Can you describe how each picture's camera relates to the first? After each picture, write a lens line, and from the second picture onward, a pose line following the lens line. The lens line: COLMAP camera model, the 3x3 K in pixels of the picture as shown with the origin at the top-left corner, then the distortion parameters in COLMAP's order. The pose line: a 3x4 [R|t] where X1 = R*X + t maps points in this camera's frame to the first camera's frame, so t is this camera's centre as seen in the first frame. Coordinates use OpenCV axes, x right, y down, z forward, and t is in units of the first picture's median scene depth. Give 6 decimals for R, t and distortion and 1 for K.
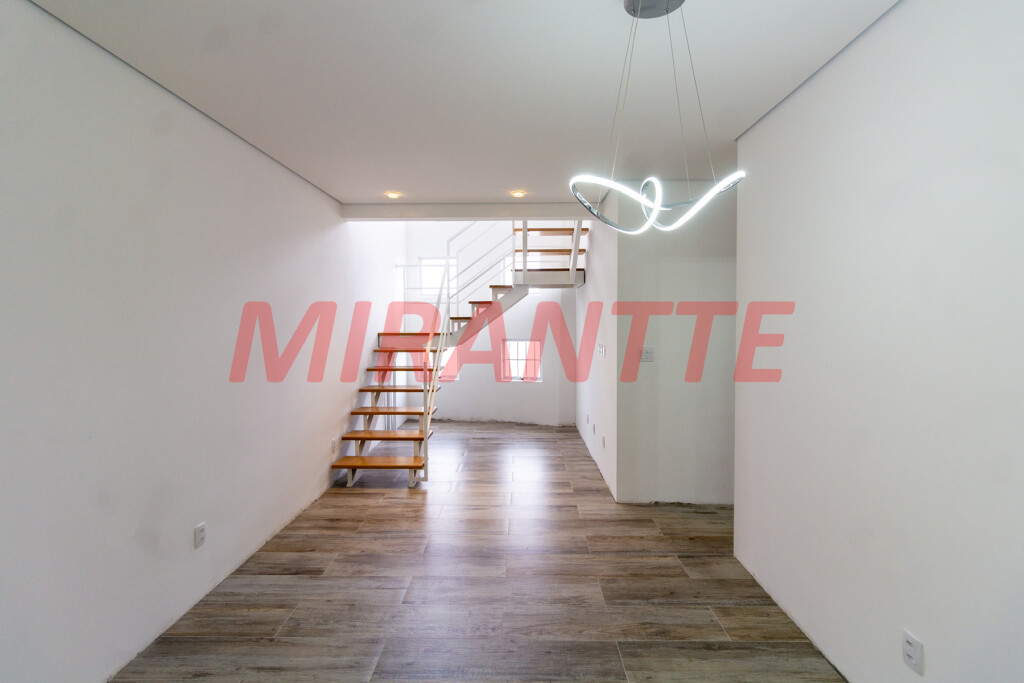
lens RADIAL K [[475.9, 0, 513.2], [0, 475.9, 336.3], [0, 0, 1]] dist [0.000935, 0.001501]
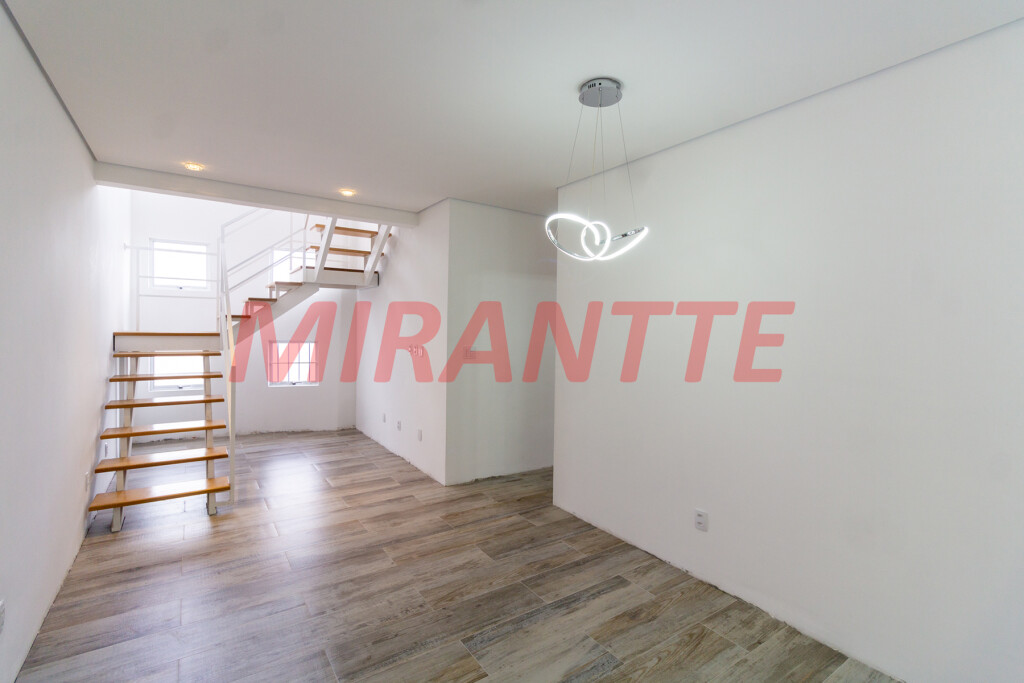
lens RADIAL K [[475.9, 0, 510.4], [0, 475.9, 339.8], [0, 0, 1]] dist [0.000935, 0.001501]
pose [[0.815673, 0.001168, 0.578512, -0.375957], [-0.001677, 0.999999, 0.000345, 0.006589], [-0.578510, -0.001252, 0.815674, 0.000103]]
